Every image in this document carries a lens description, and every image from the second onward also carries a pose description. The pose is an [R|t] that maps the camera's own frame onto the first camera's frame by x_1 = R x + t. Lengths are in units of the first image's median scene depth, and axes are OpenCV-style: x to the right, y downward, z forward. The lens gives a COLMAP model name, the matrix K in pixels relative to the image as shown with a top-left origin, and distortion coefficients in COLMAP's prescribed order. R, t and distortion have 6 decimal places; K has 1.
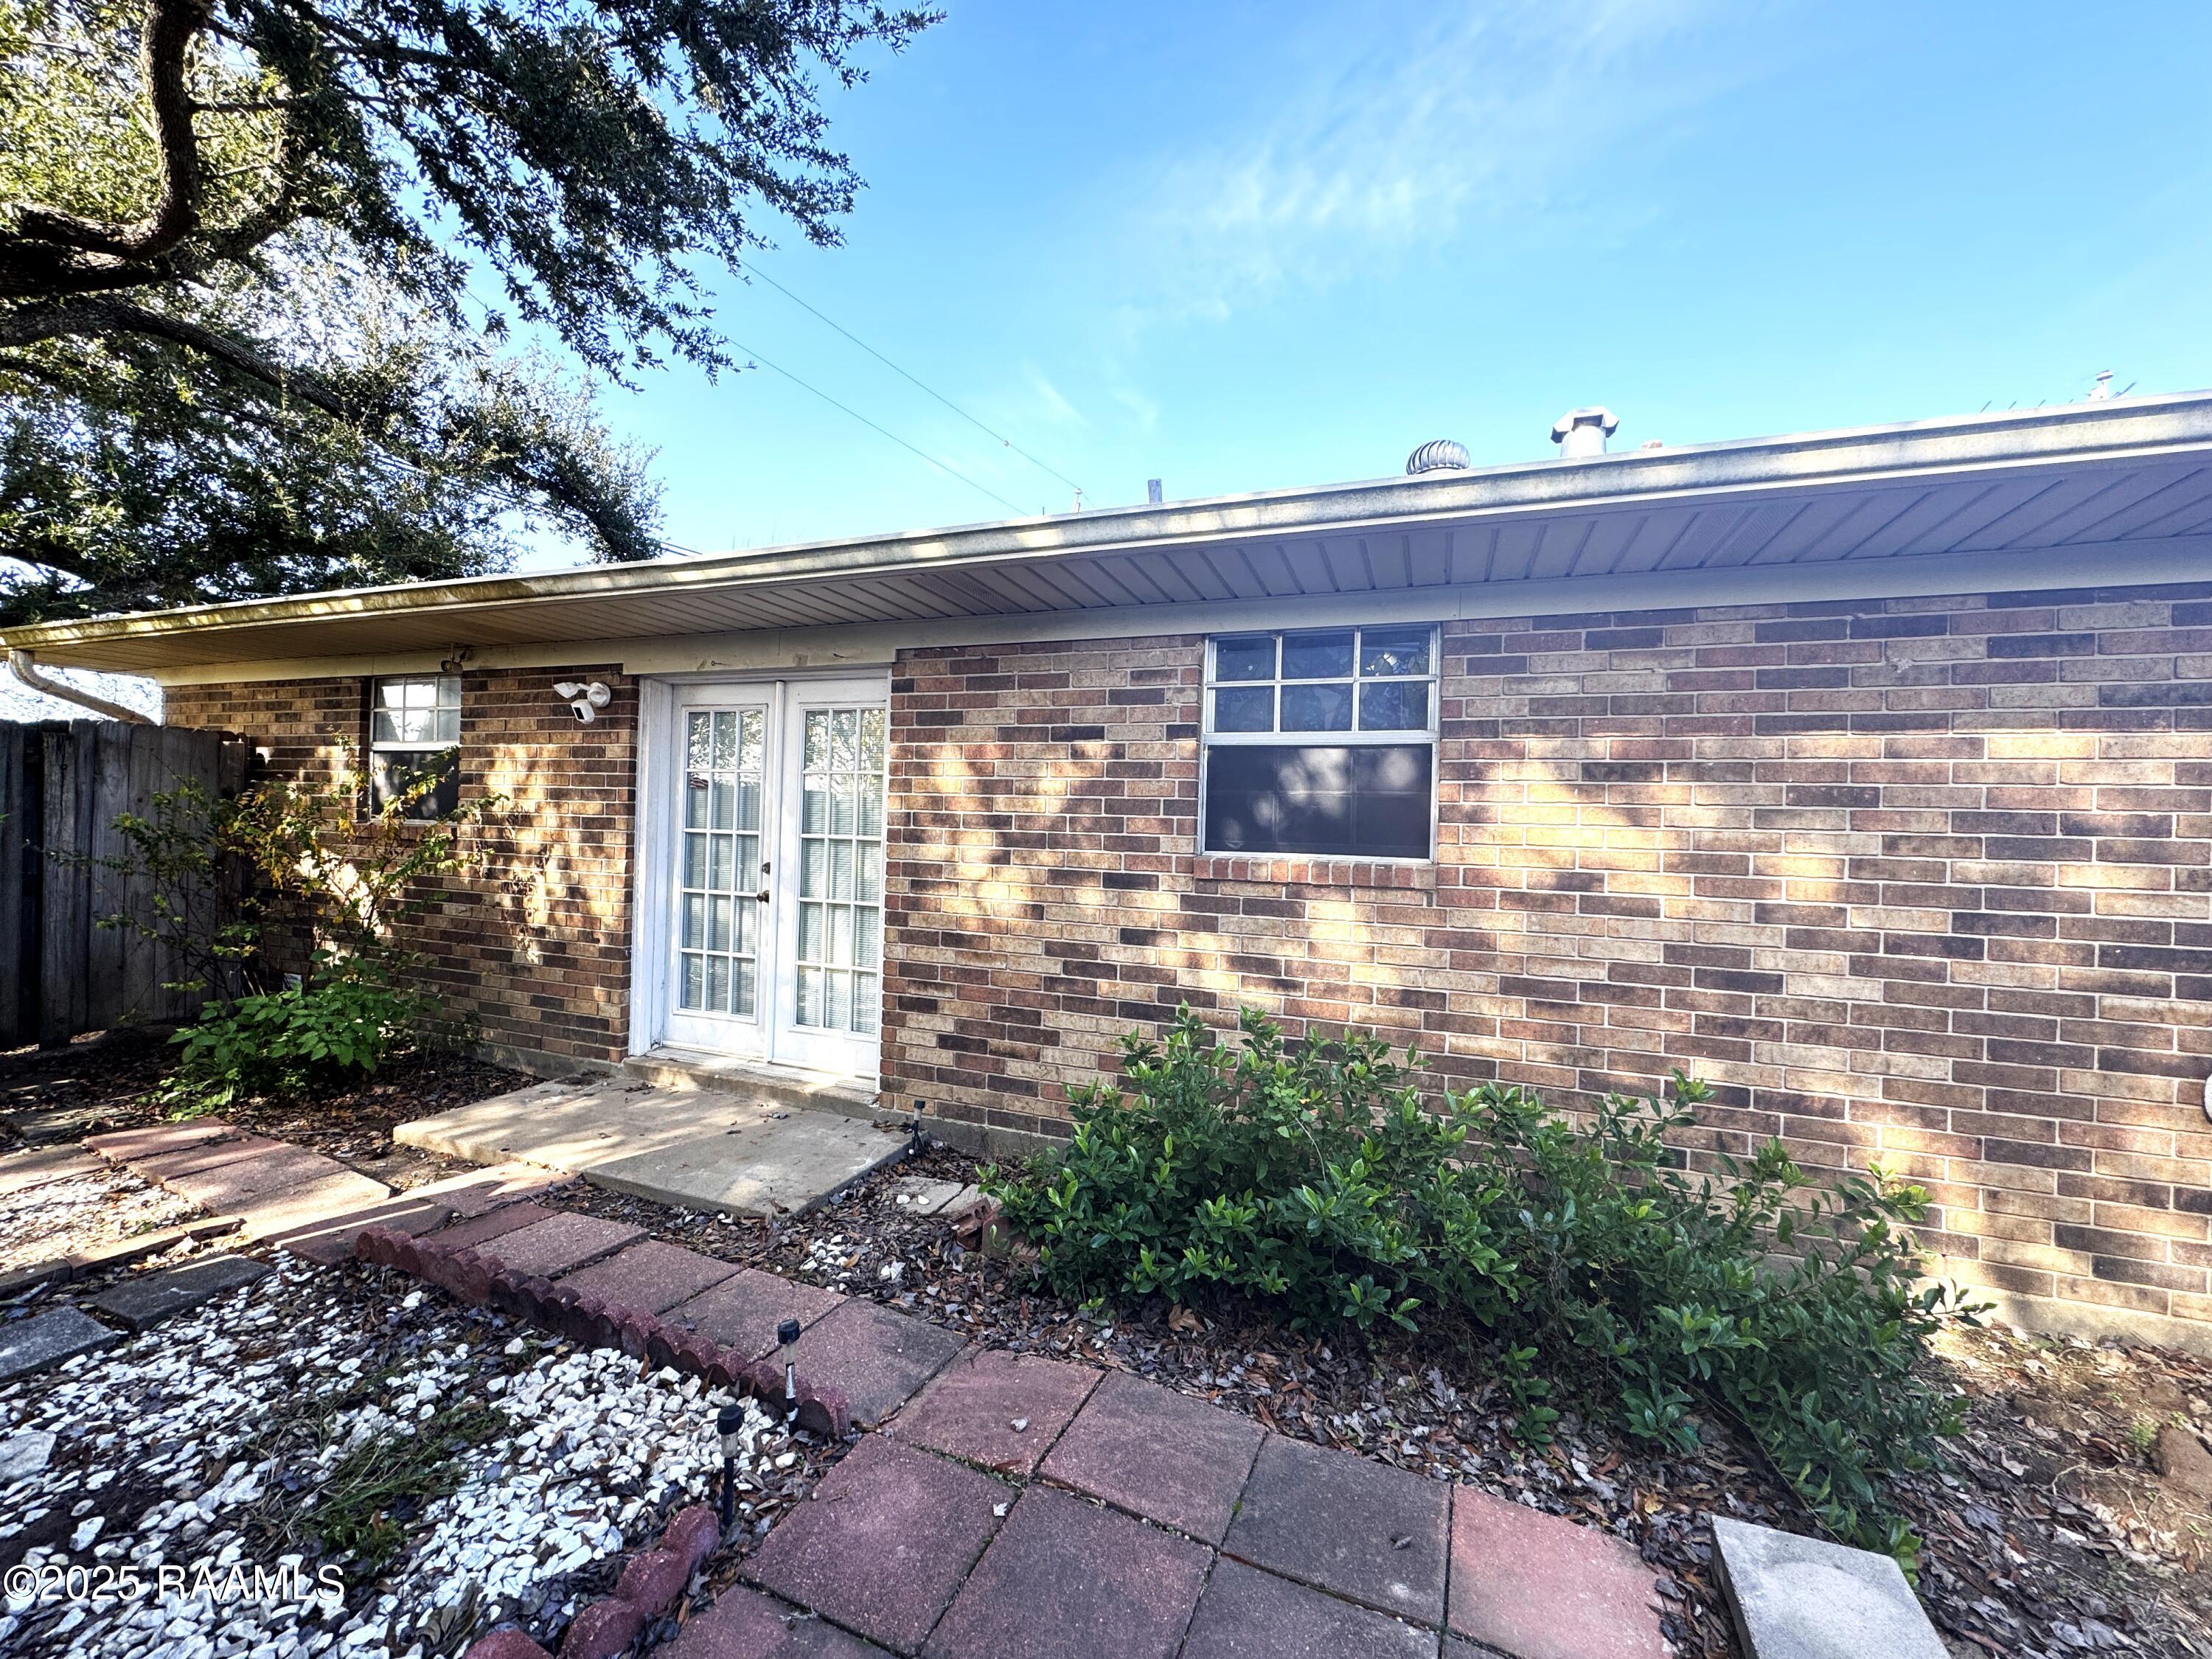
lens RADIAL K [[878.2, 0, 1097.3], [0, 878.2, 831.3], [0, 0, 1]] dist [-0.000059, 0.000135]
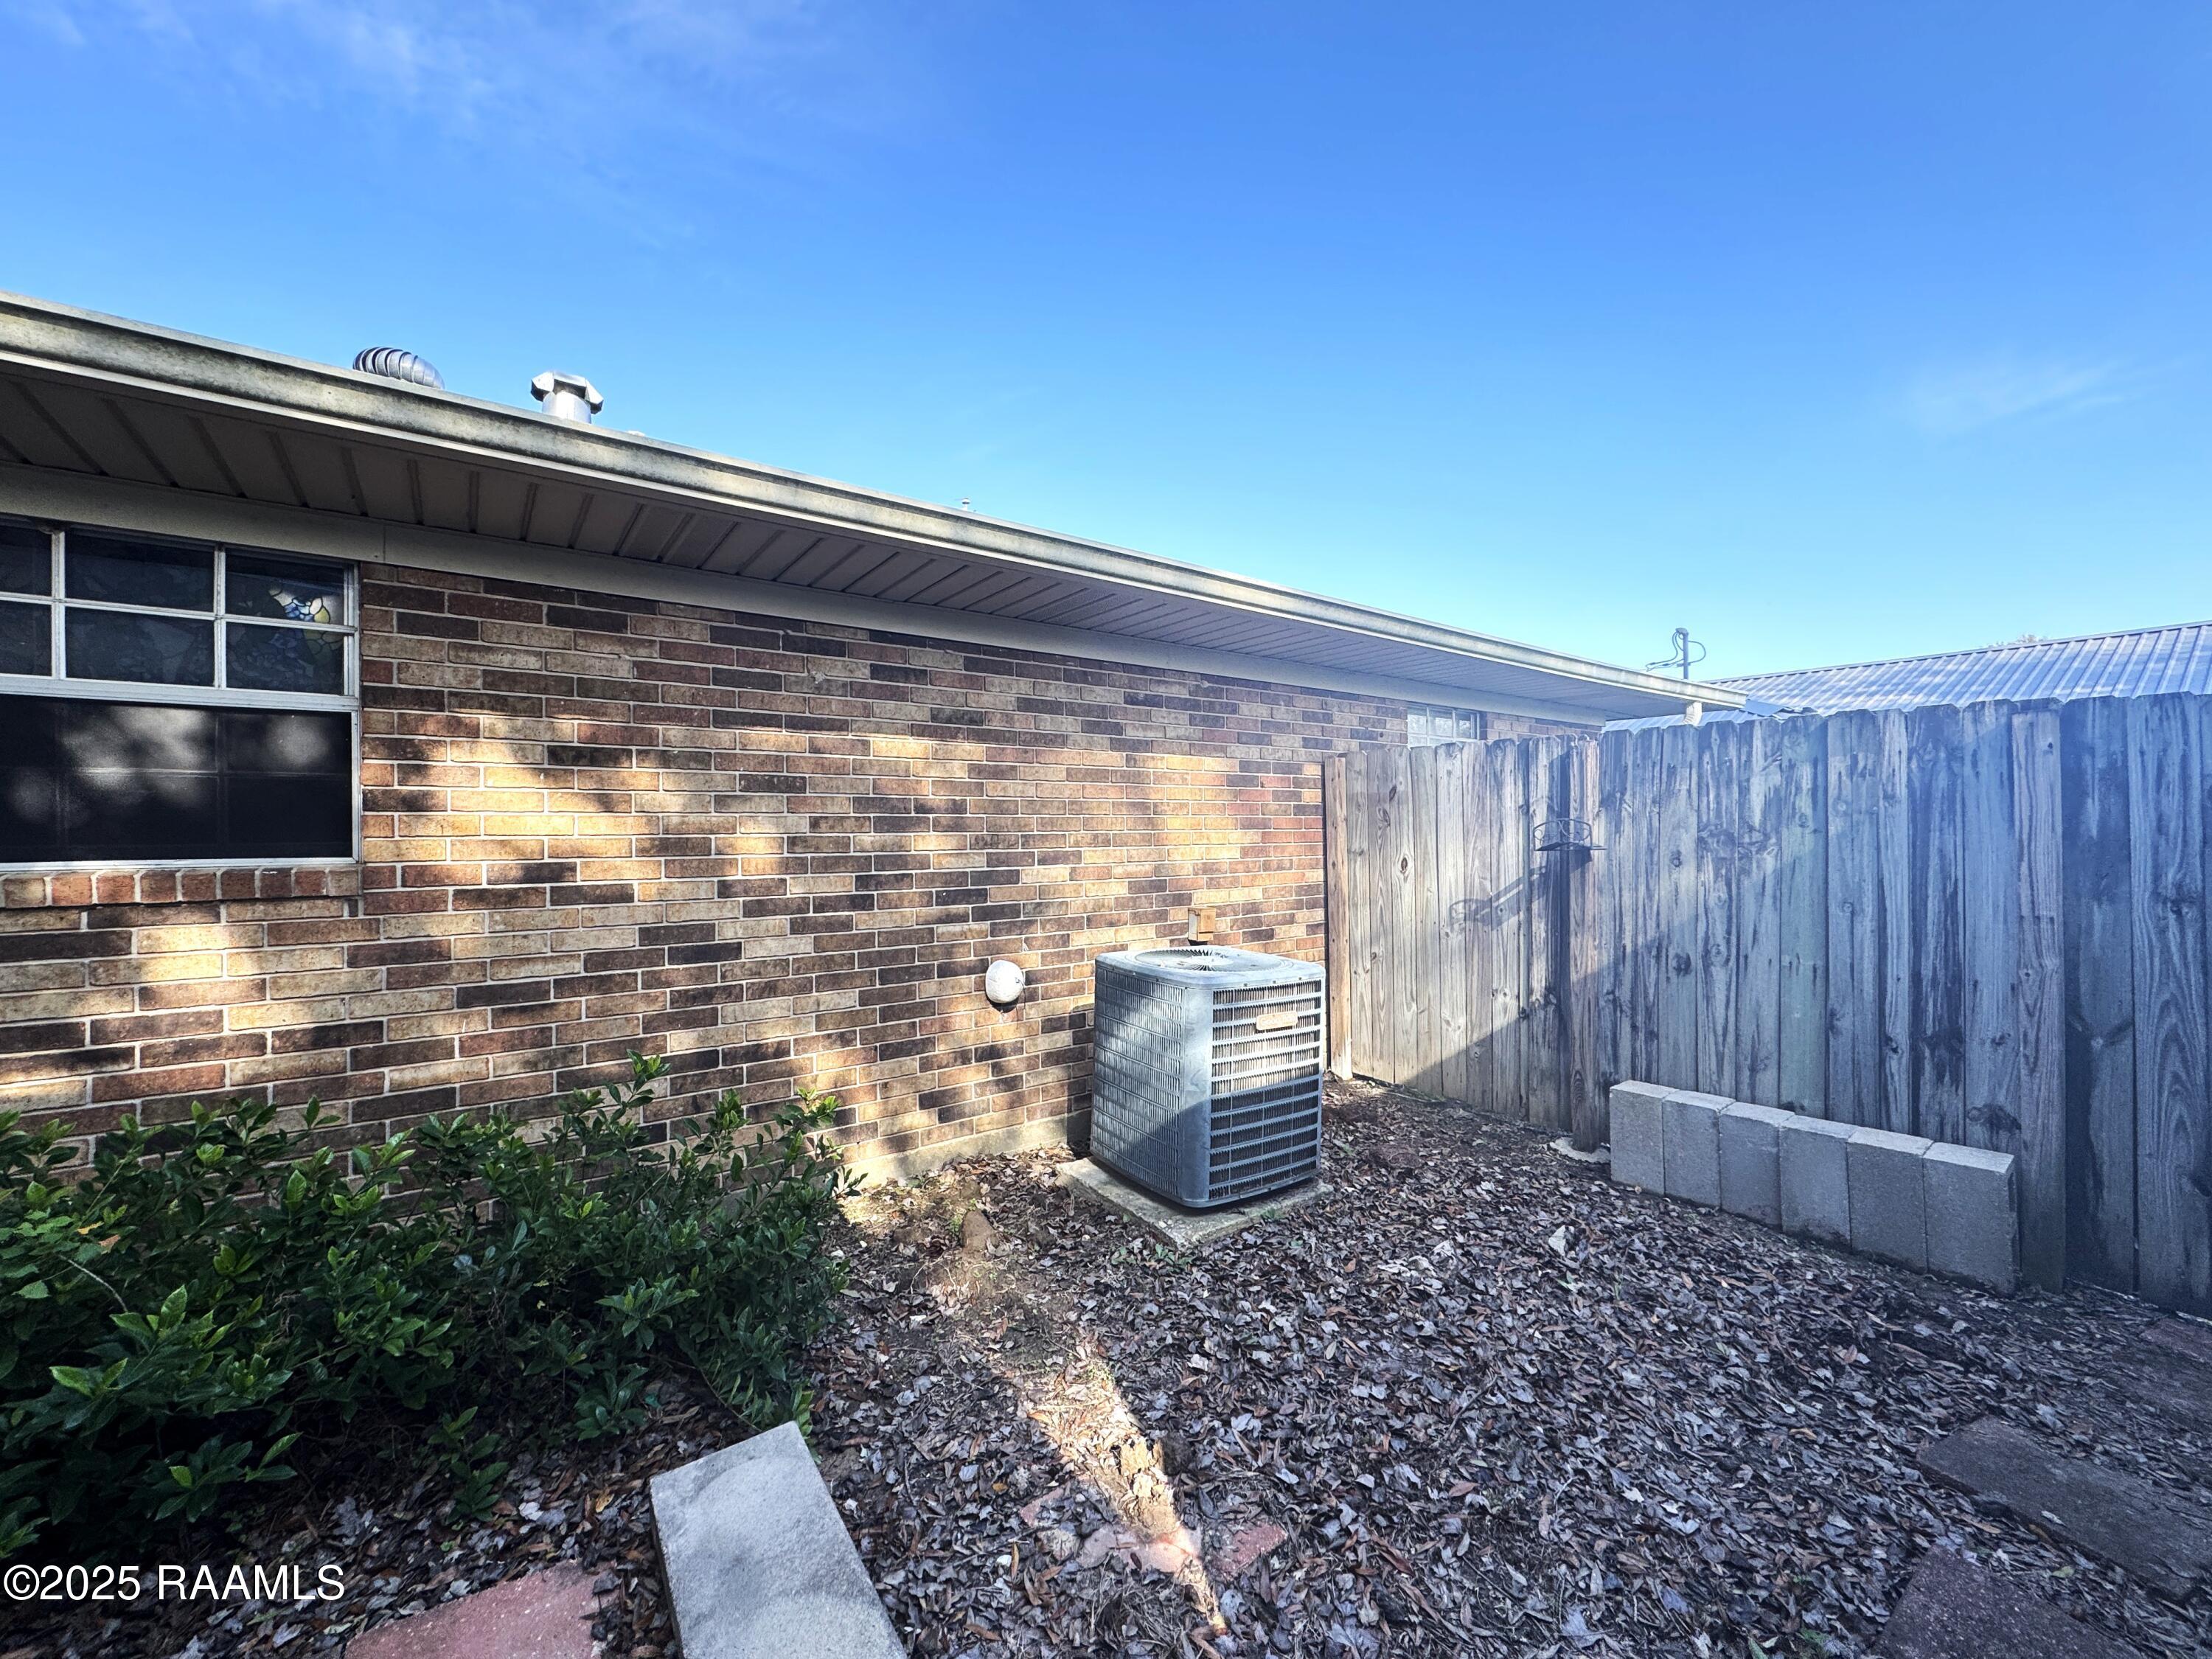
lens RADIAL K [[878.2, 0, 1097.3], [0, 878.2, 831.3], [0, 0, 1]] dist [-0.000059, 0.000135]
pose [[0.557684, -0.033923, 0.829360, 0.108584], [0.022606, 0.999415, 0.025678, 0.003091], [-0.829745, 0.004429, 0.558125, -0.008204]]
